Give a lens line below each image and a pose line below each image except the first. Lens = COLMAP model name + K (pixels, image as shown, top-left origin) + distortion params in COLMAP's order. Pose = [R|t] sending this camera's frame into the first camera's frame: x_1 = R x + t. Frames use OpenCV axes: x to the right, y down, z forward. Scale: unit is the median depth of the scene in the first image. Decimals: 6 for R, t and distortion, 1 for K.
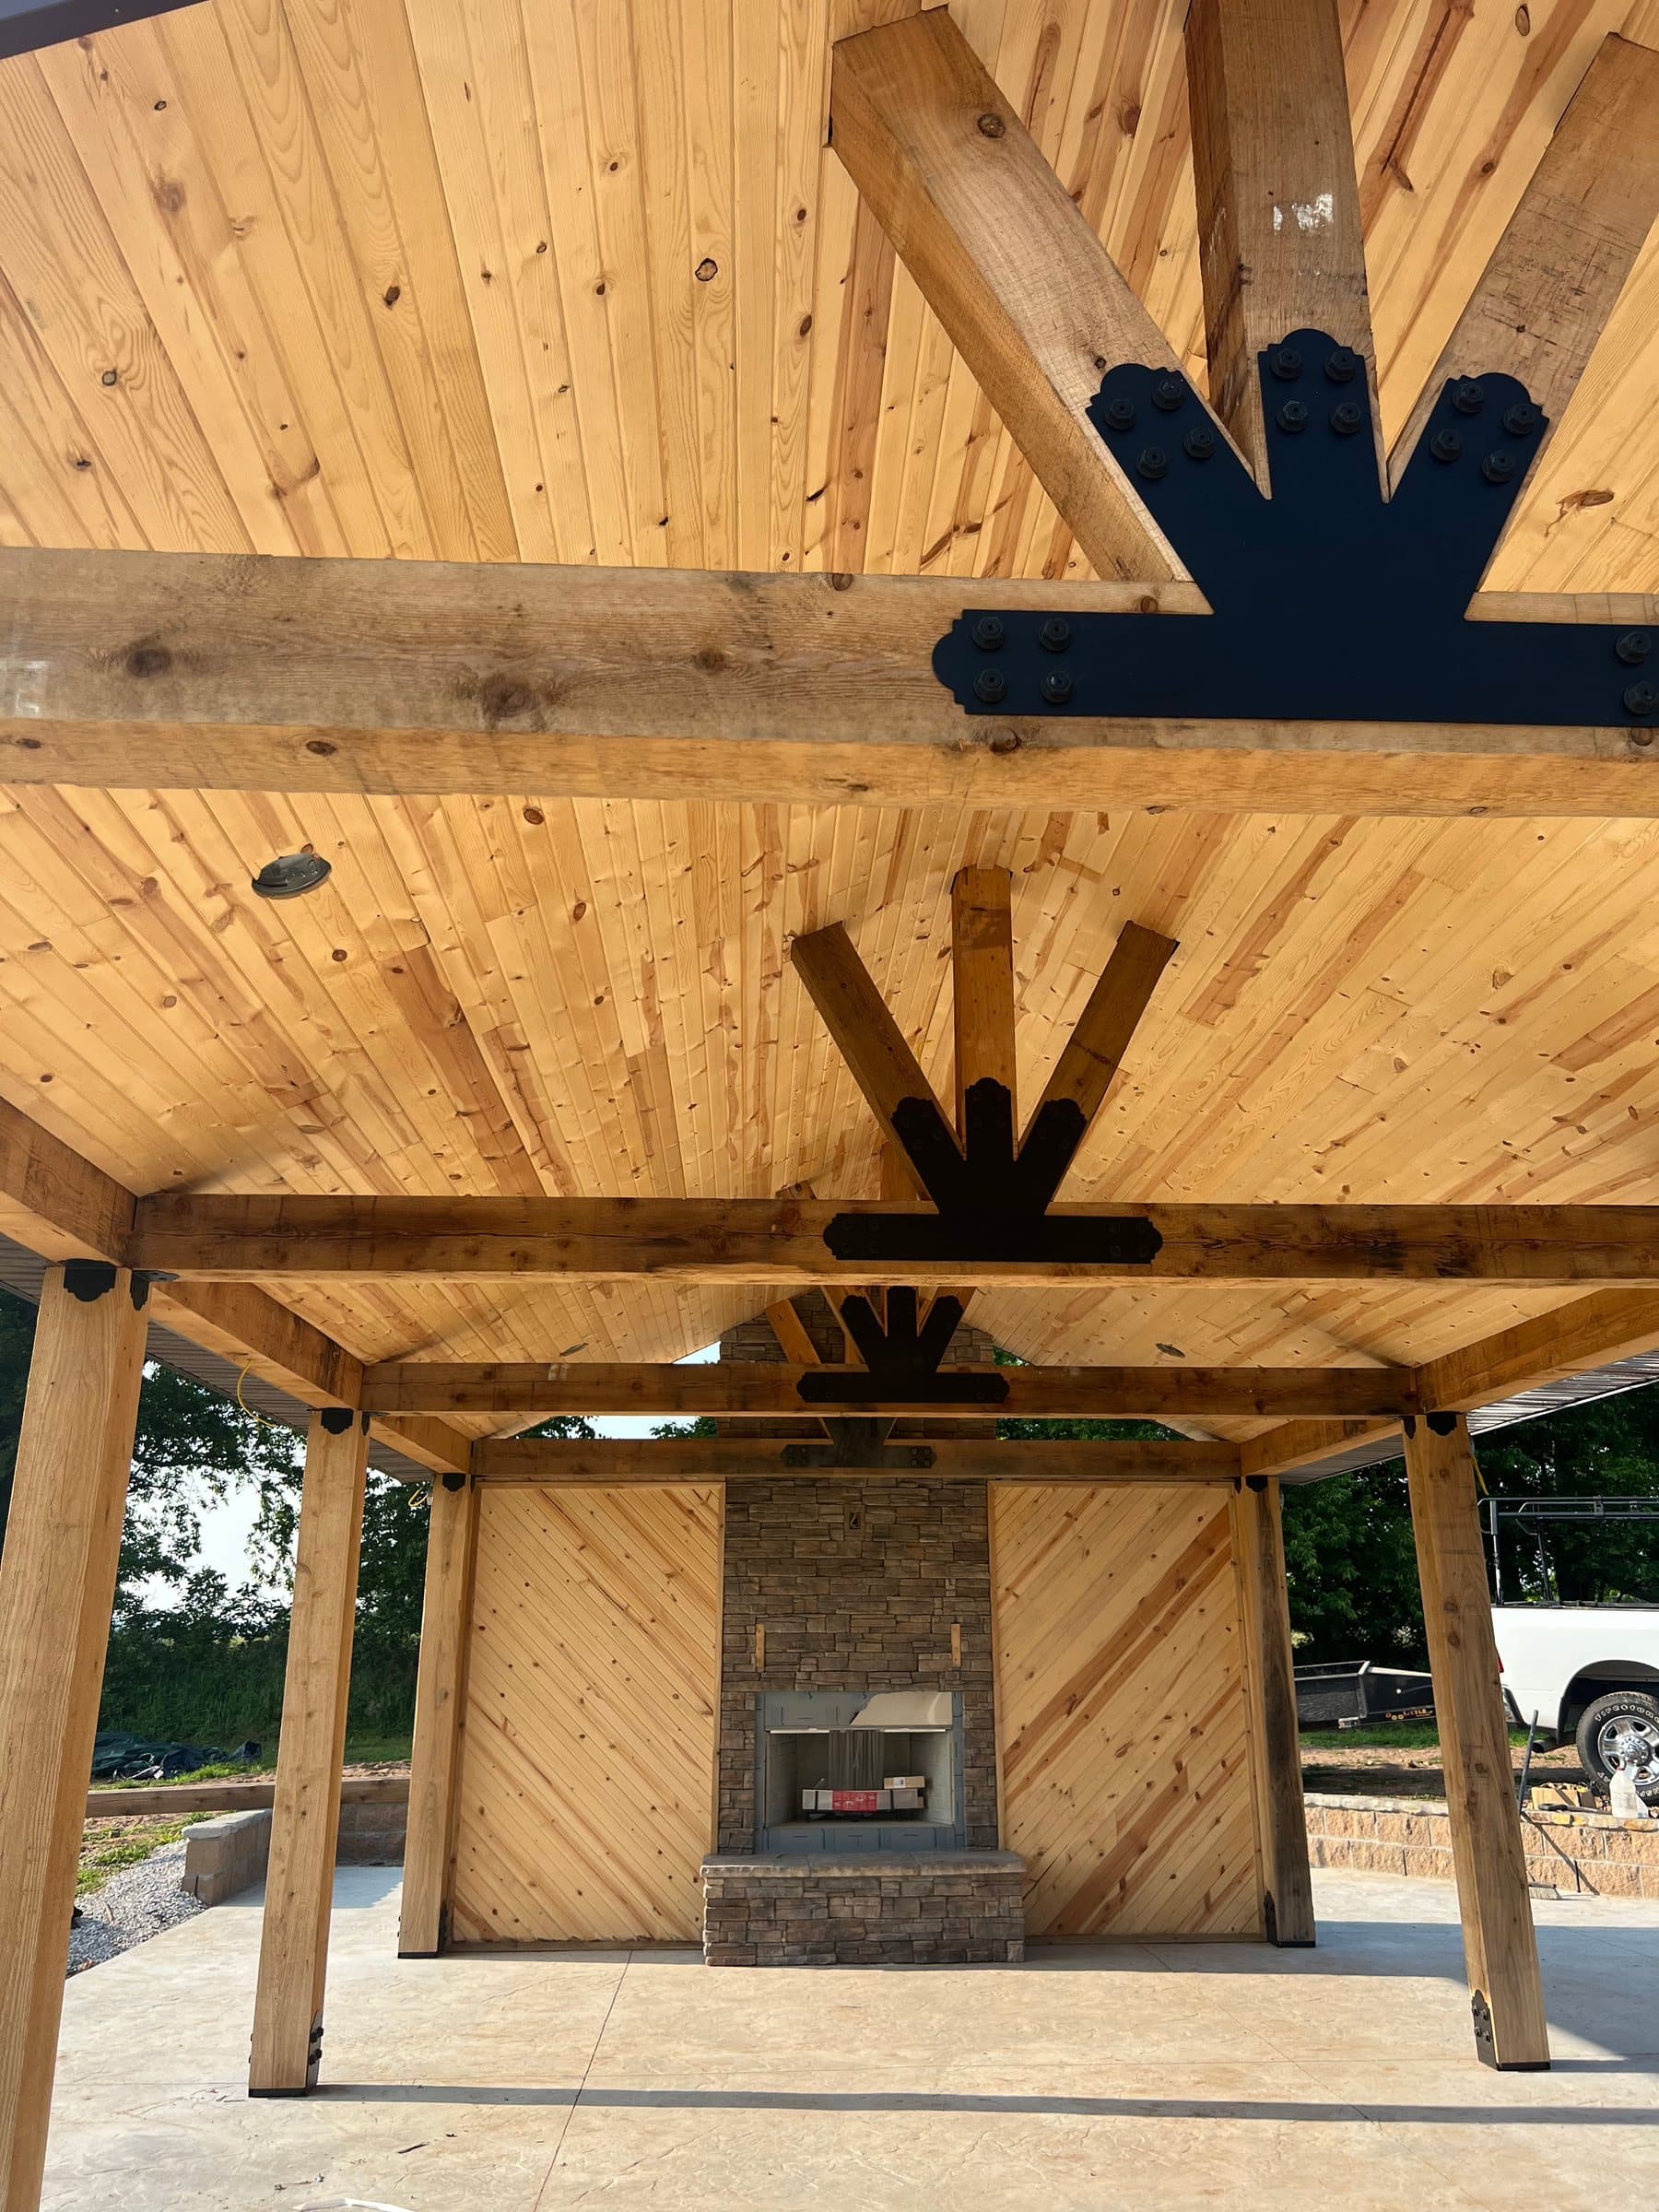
lens RADIAL K [[1675.4, 0, 866.0], [0, 1675.4, 1101.9], [0, 0, 1]] dist [0.082409, -0.092232]
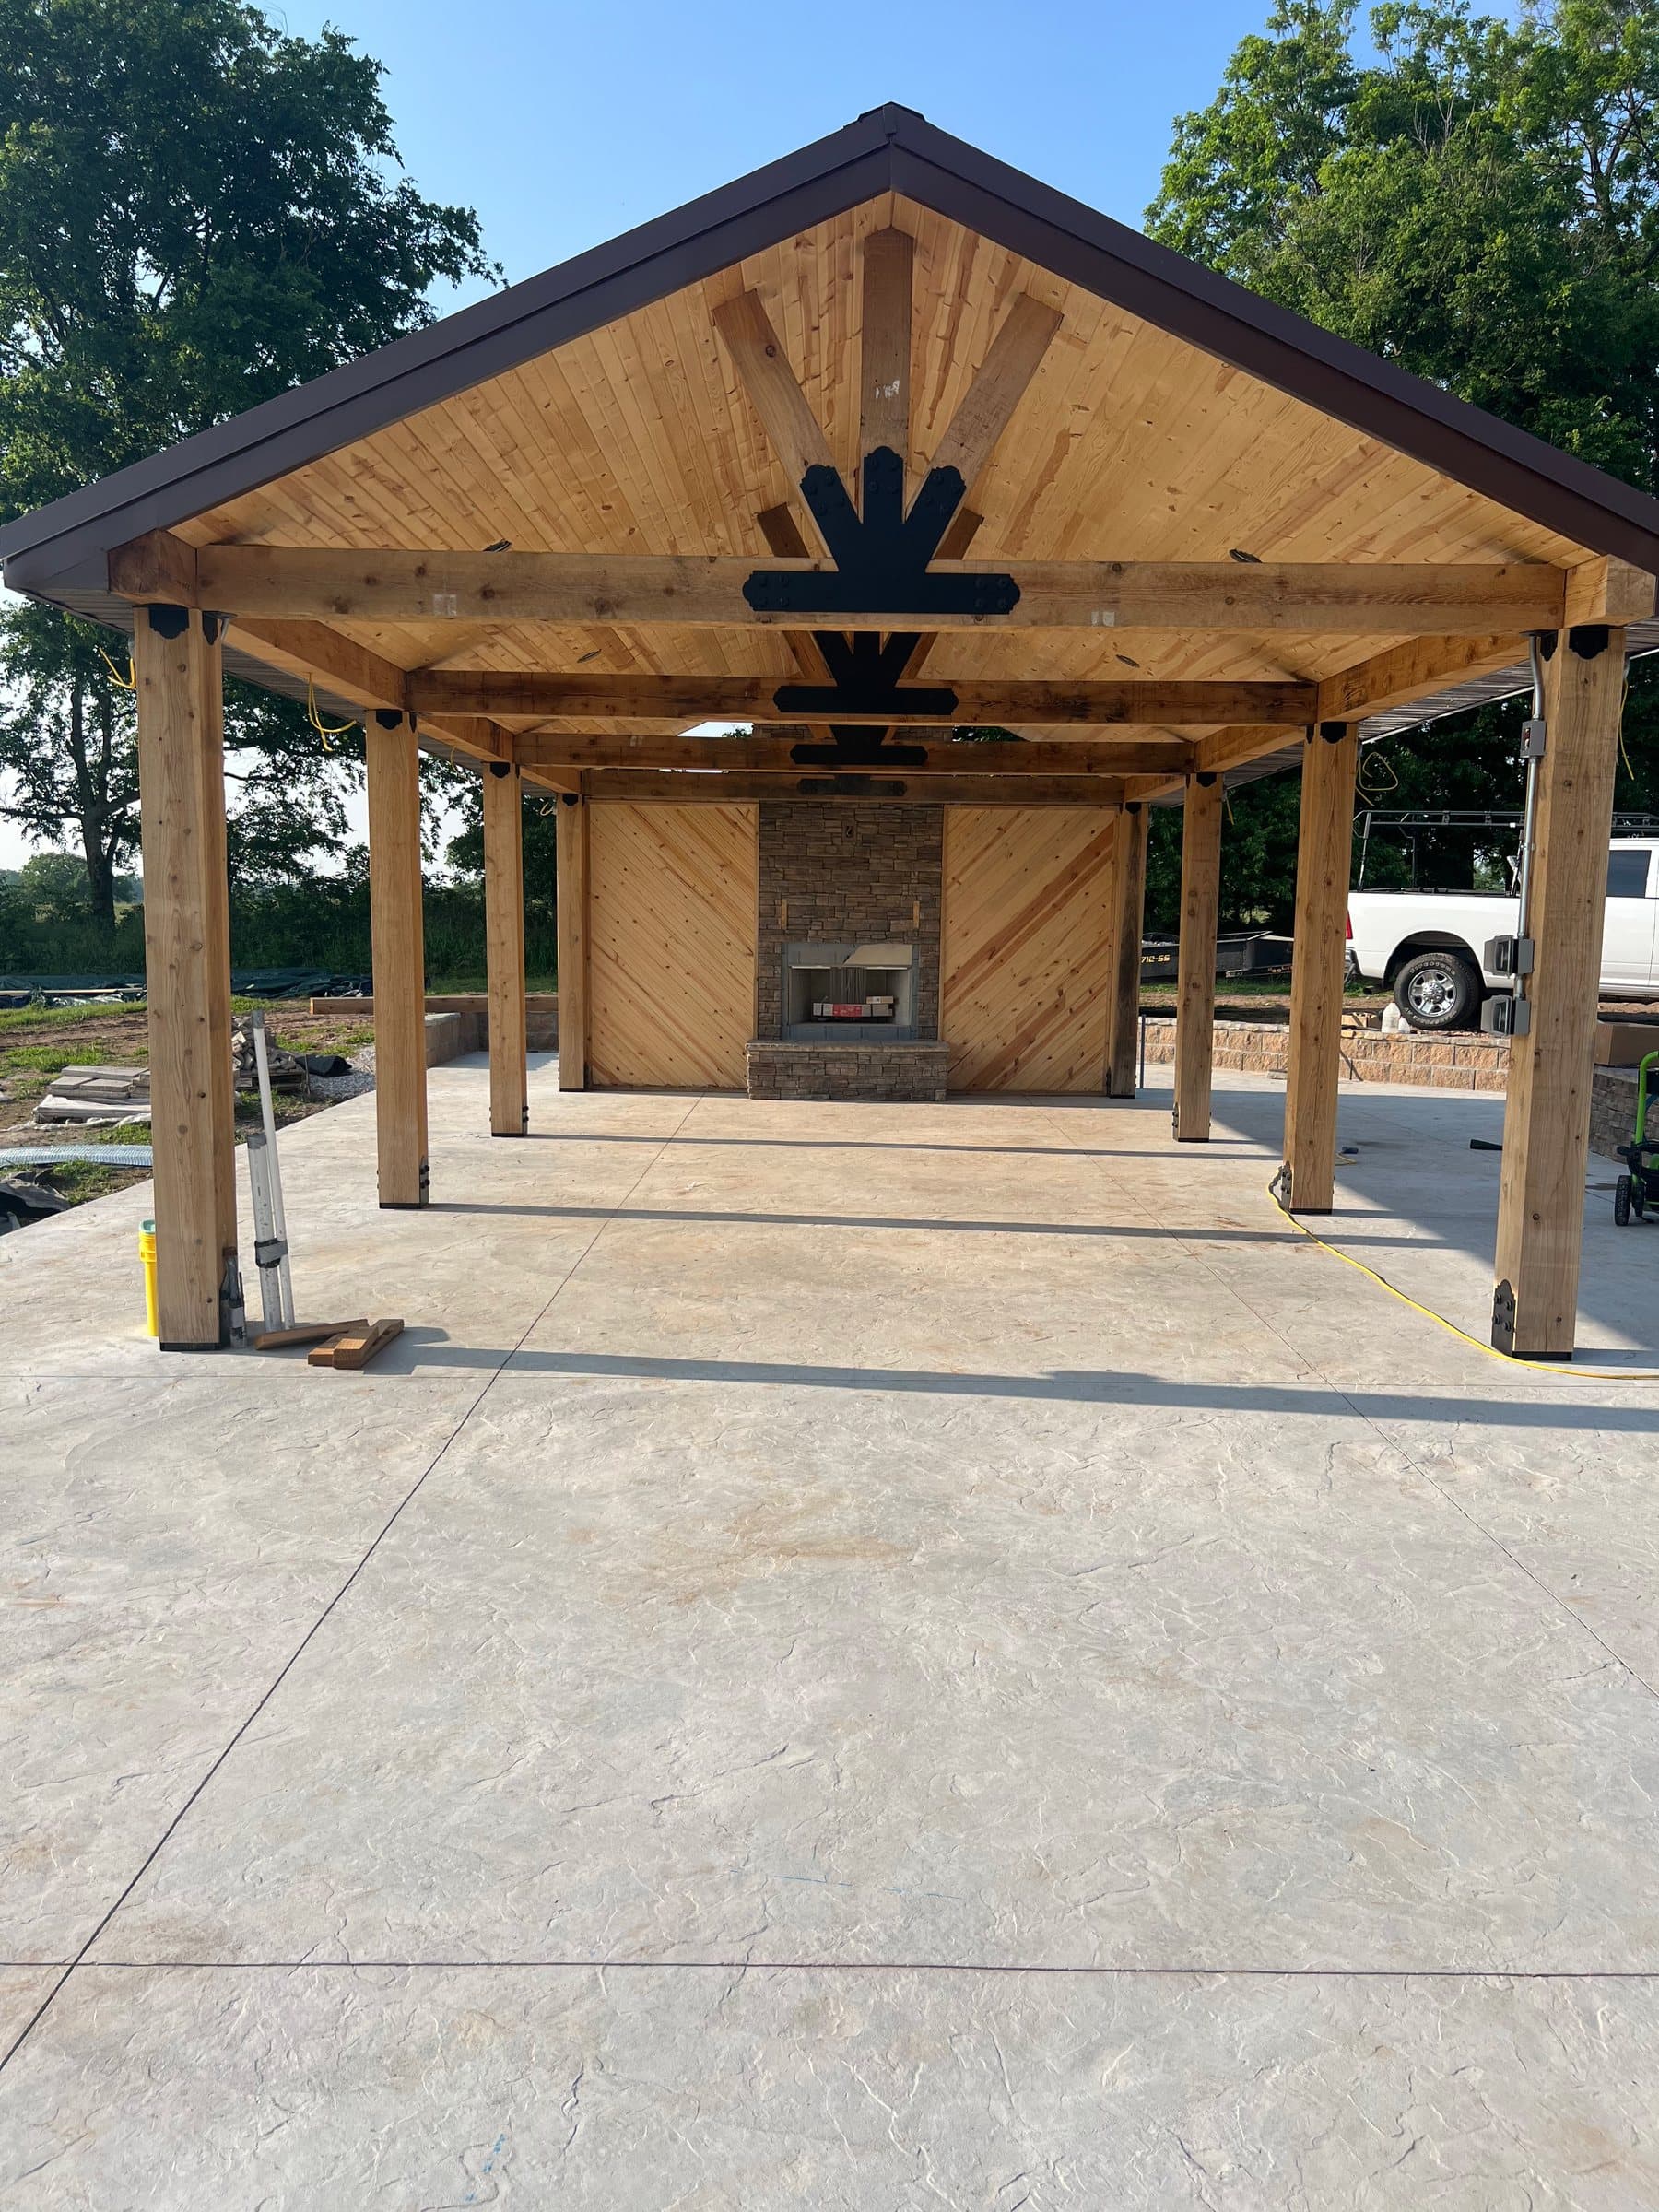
lens RADIAL K [[1662.6, 0, 841.8], [0, 1662.6, 1091.9], [0, 0, 1]] dist [-0.006616, 0.002036]
pose [[0.998001, 0.021580, -0.059405, 0.078720], [0.004231, 0.914988, 0.403459, -0.122489], [0.063061, -0.402903, 0.913068, -0.391874]]
